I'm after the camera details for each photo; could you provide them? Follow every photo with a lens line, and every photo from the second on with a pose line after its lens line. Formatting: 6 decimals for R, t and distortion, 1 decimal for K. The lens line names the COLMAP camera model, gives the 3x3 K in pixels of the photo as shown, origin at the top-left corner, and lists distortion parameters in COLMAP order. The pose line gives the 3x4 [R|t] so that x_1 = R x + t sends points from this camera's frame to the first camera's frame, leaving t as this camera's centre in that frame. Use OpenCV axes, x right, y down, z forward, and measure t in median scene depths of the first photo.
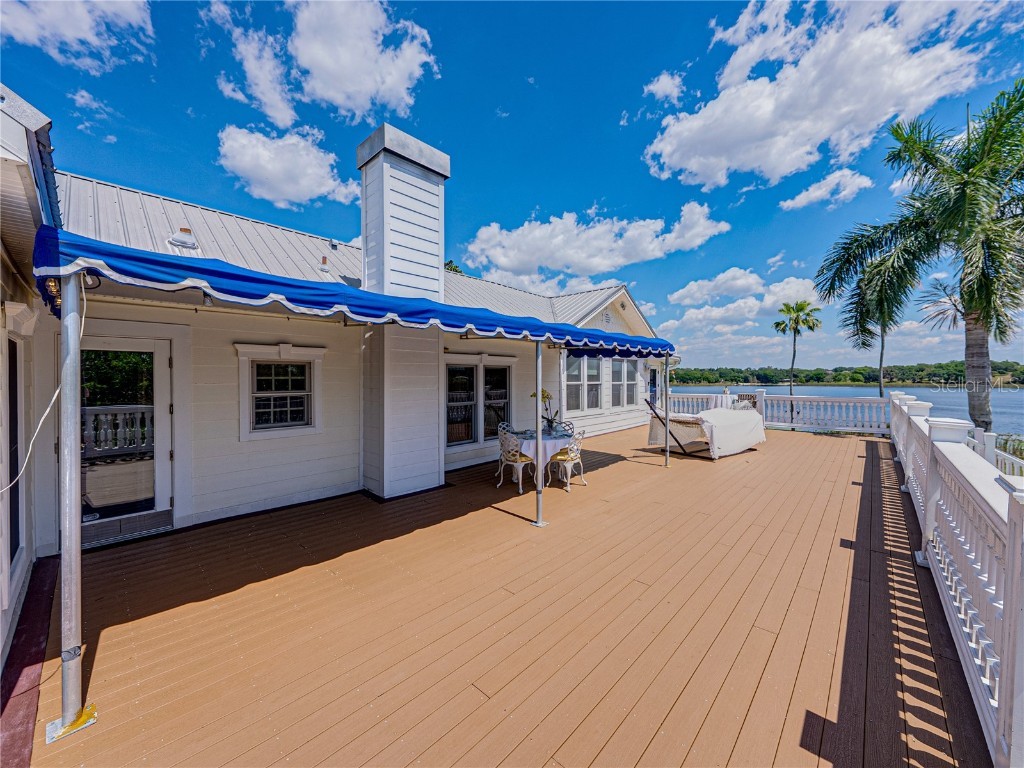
lens RADIAL K [[401.3, 0, 512.5], [0, 401.3, 387.5], [0, 0, 1]] dist [-0.011808, -0.000225]
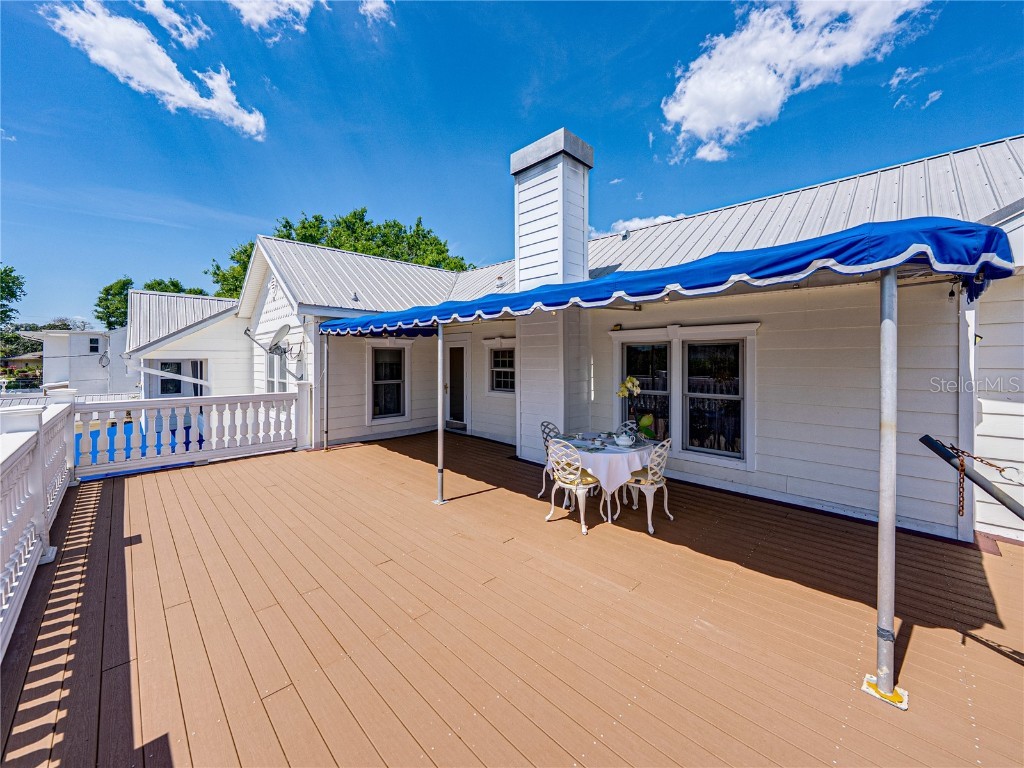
lens RADIAL K [[408.9, 0, 494.3], [0, 408.9, 362.1], [0, 0, 1]] dist [-0.000788, -0.000094]
pose [[-0.086696, 0.008061, -0.996202, 0.724327], [-0.021540, 0.999718, 0.009964, -0.020107], [0.996002, 0.022322, -0.086498, 0.806820]]
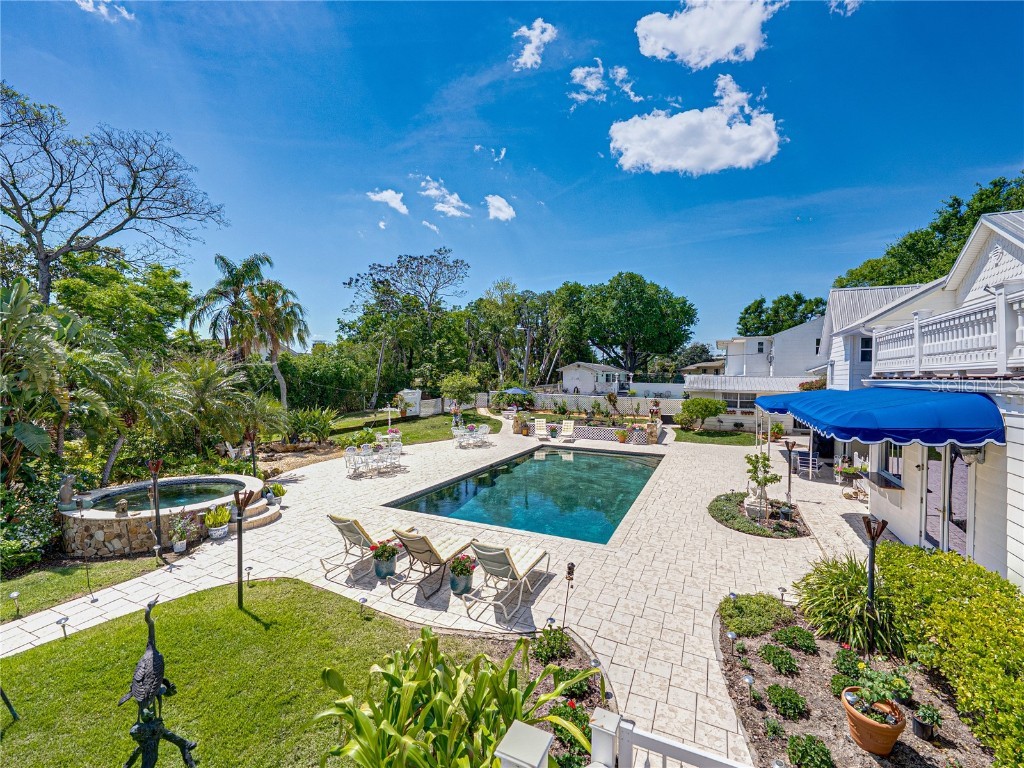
lens RADIAL K [[442.5, 0, 513.4], [0, 442.5, 379.4], [0, 0, 1]] dist [0.001041, -0.000275]
pose [[-0.953523, -0.001917, -0.301314, 1.716712], [-0.009787, 0.999649, 0.024613, 0.213652], [0.301161, 0.026418, -0.953207, 1.041310]]
